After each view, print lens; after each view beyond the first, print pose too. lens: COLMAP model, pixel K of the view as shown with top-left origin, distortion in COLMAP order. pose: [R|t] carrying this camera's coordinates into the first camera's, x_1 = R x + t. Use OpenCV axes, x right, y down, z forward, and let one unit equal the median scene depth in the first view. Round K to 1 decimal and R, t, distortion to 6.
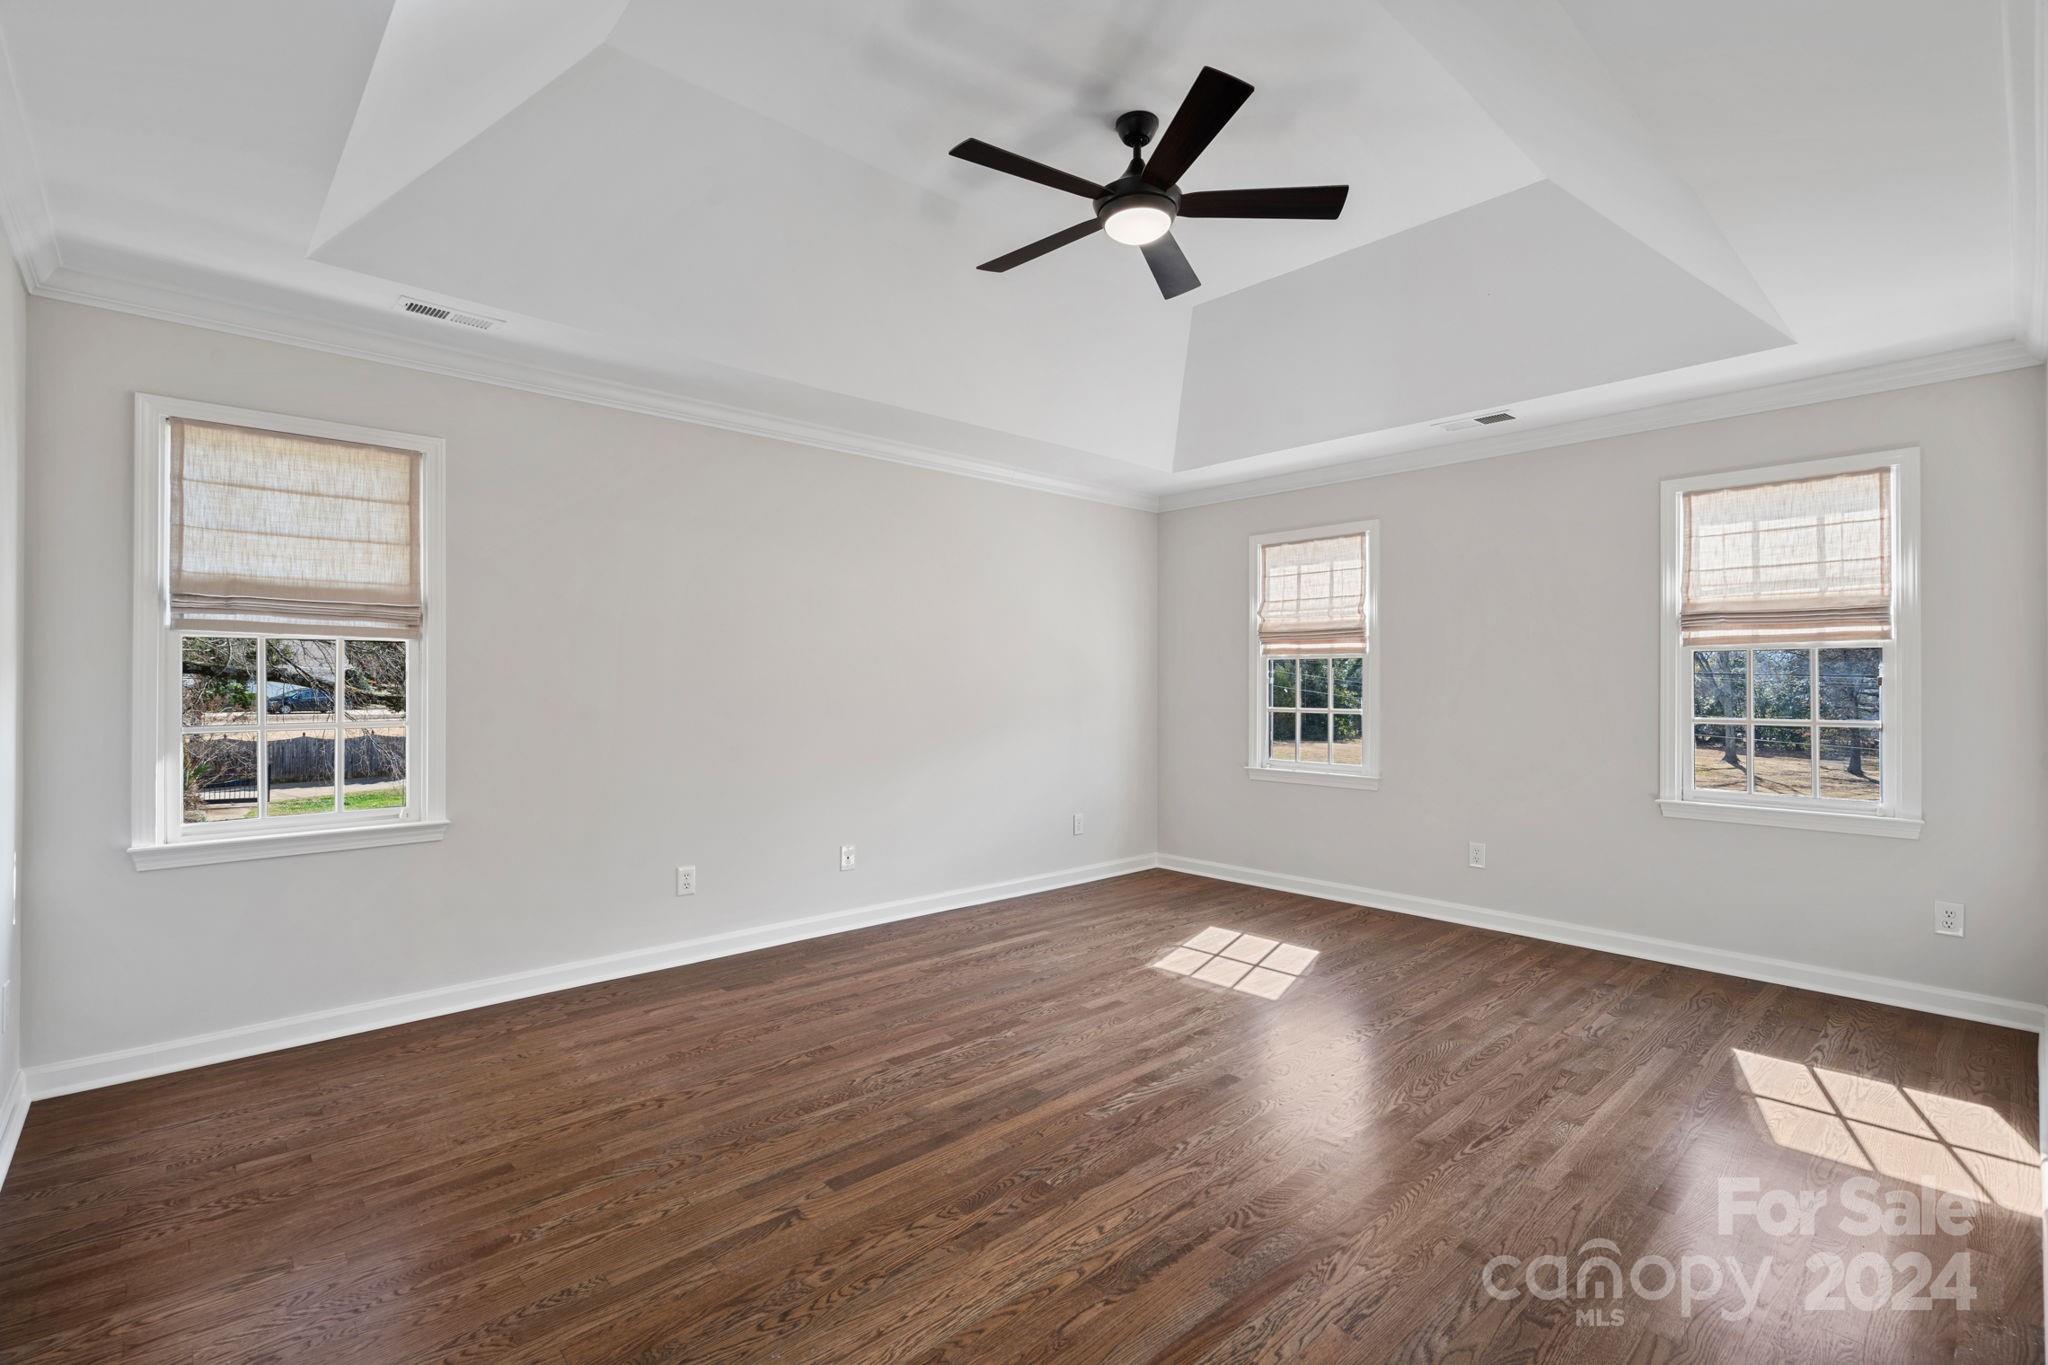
lens RADIAL K [[940.8, 0, 1023.8], [0, 940.8, 681.6], [0, 0, 1]] dist [0.000490, 0.001614]
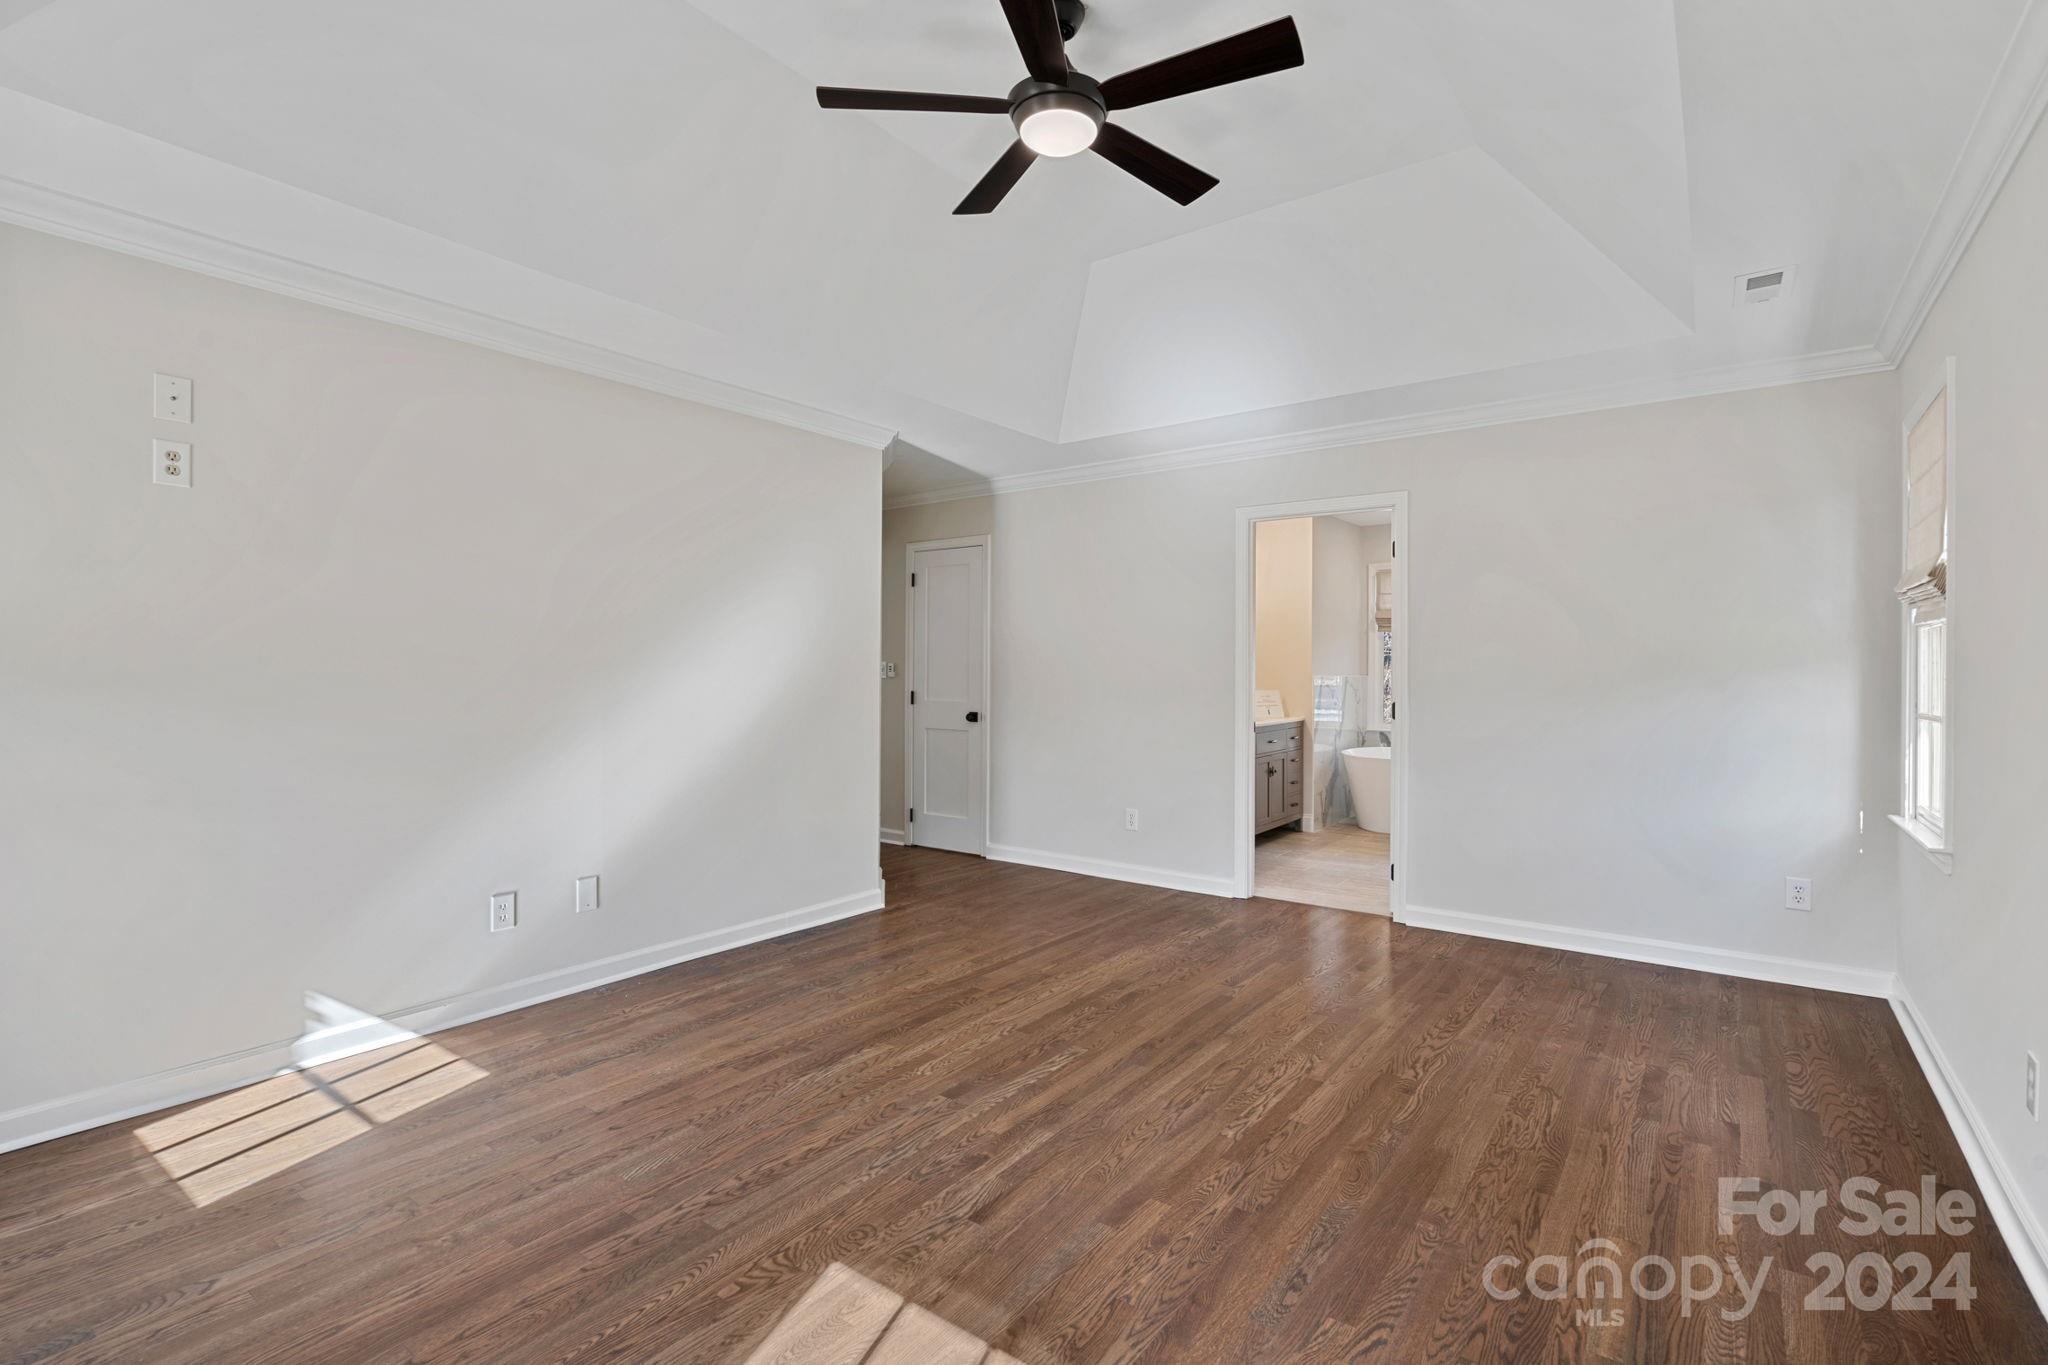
lens RADIAL K [[940.8, 0, 1024.7], [0, 940.8, 679.9], [0, 0, 1]] dist [0.000490, 0.001614]
pose [[-0.982350, -0.001713, -0.187044, 0.310973], [-0.001601, 0.999998, -0.000747, 0.011900], [0.187045, -0.000434, -0.982351, 1.846528]]
